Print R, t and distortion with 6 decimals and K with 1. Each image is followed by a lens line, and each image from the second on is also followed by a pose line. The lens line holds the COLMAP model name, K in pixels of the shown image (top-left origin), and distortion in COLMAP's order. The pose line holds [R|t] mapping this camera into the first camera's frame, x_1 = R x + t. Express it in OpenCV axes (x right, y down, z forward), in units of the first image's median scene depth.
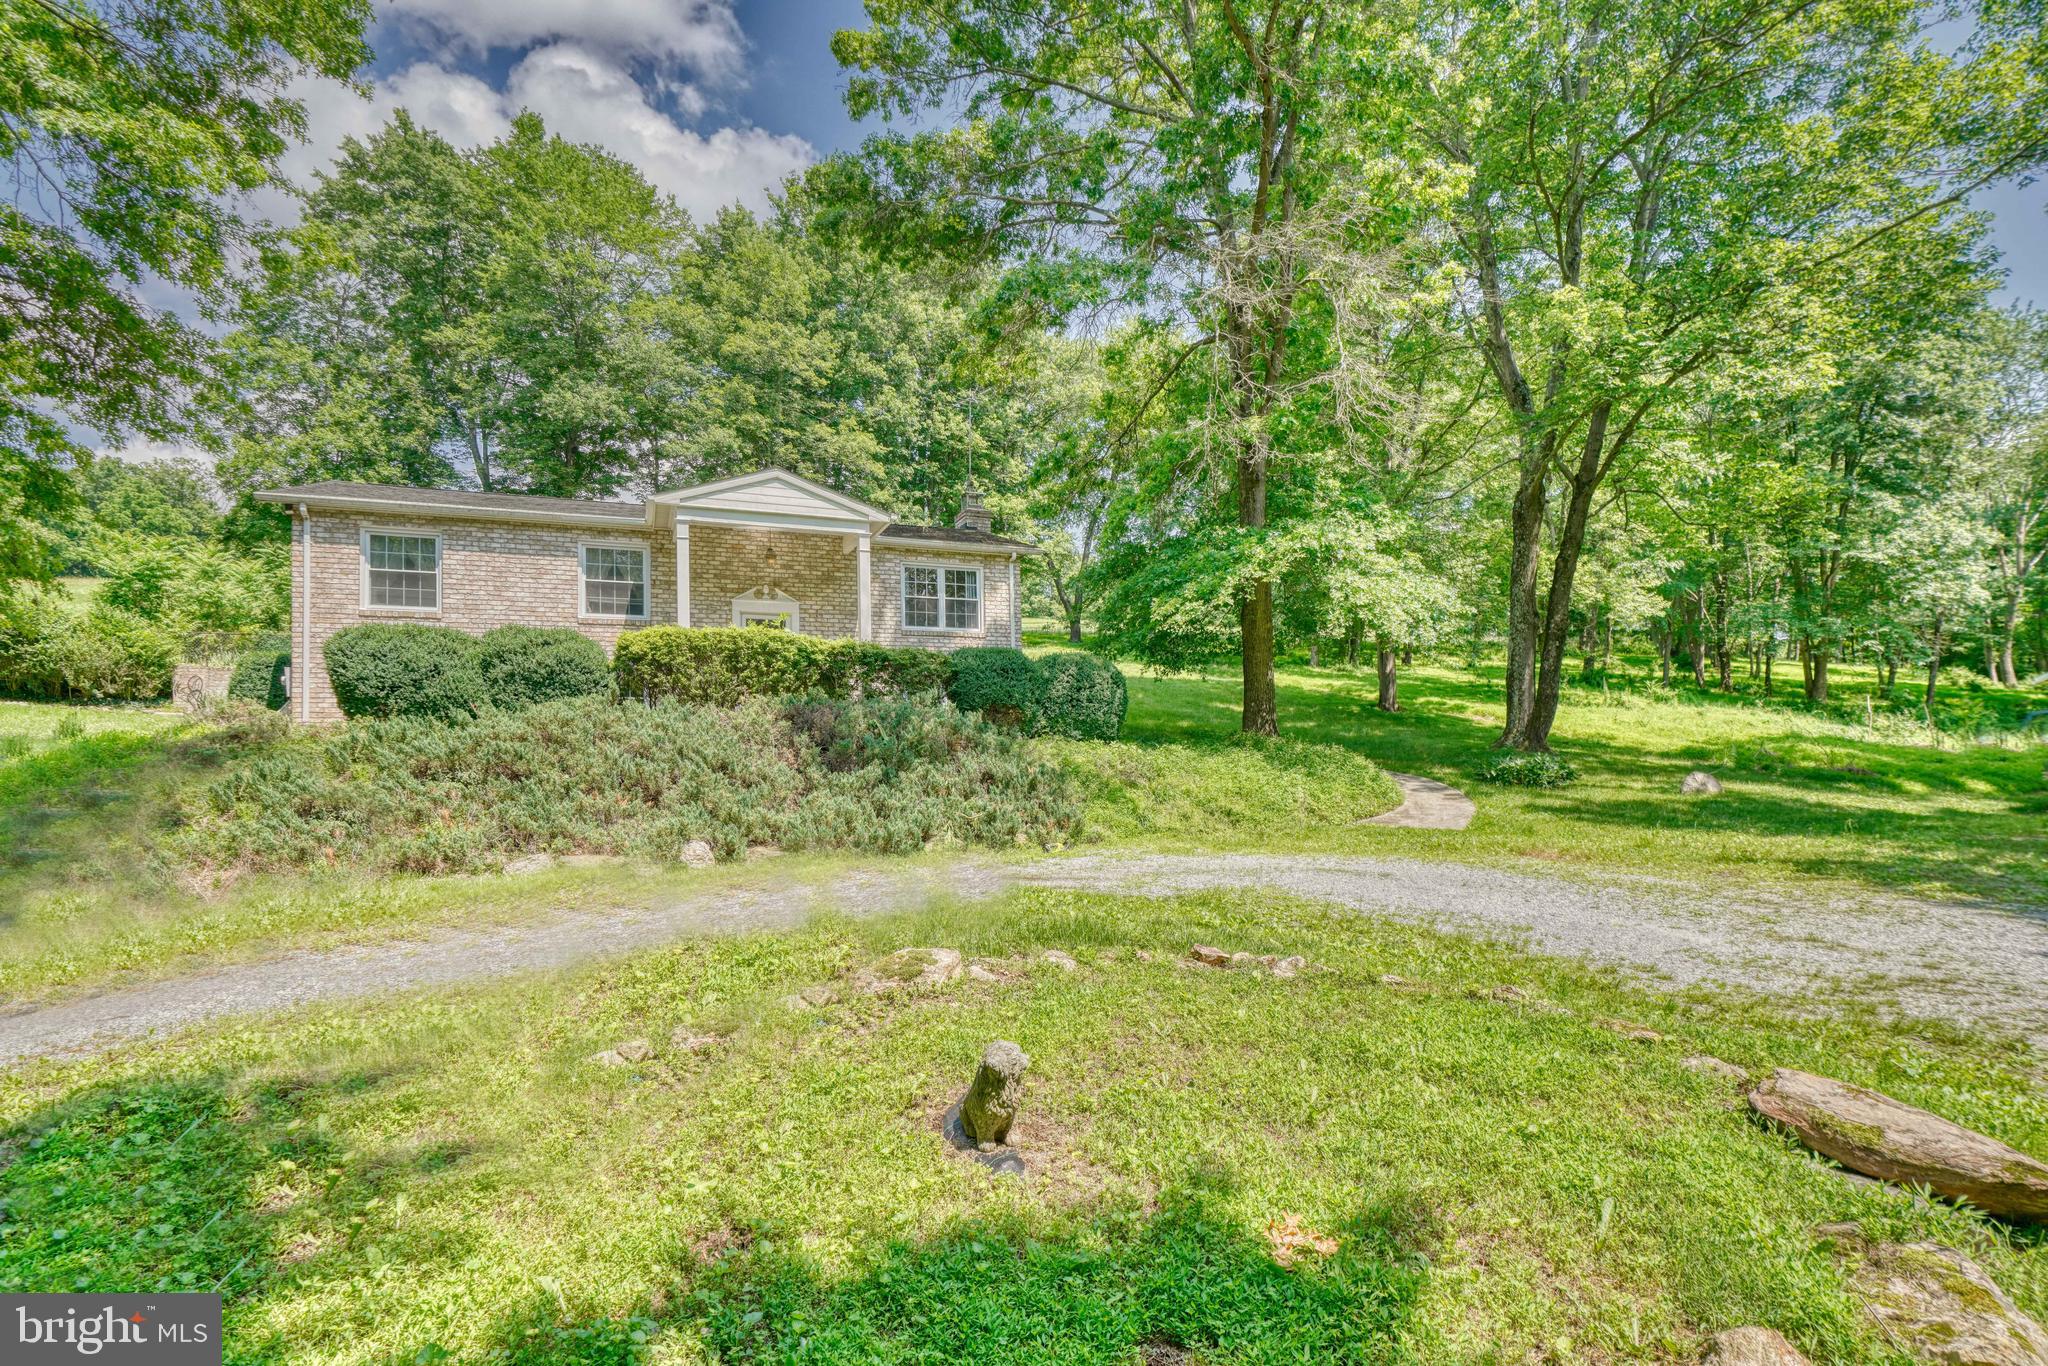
lens RADIAL K [[2502.0, 0, 1024.0], [0, 2502.0, 683.0], [0, 0, 1]] dist [-0.037044, 0.002106]
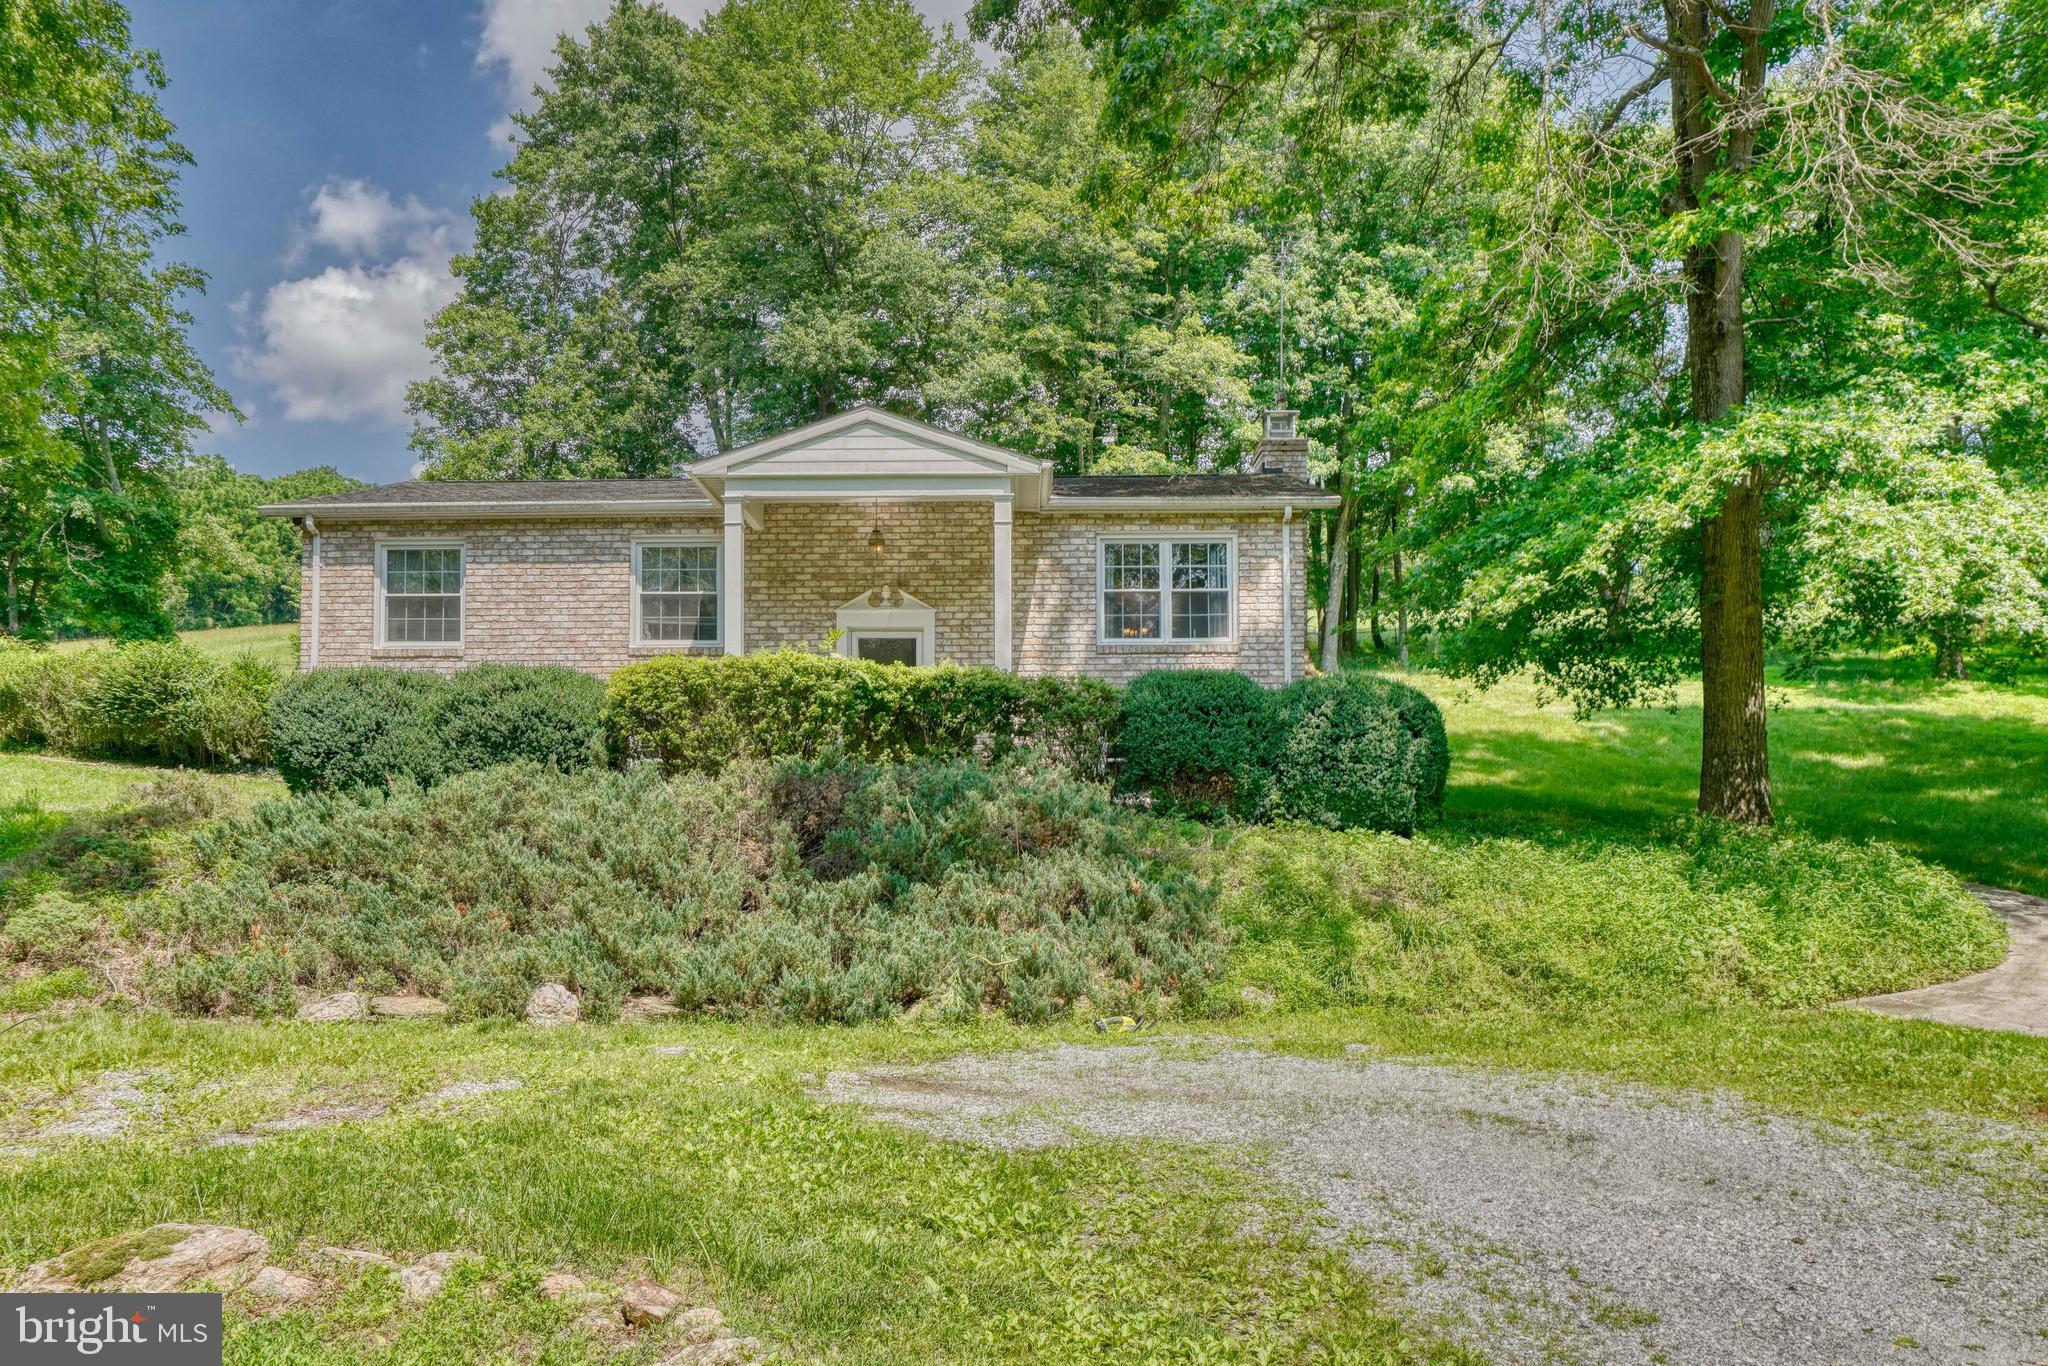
lens RADIAL K [[2502.0, 0, 1024.0], [0, 2502.0, 683.0], [0, 0, 1]] dist [-0.037044, 0.002106]
pose [[0.701758, -0.023187, -0.712038, 0.379705], [0.023257, 0.999683, -0.009633, -0.006483], [0.712036, -0.009800, 0.702075, 0.554488]]
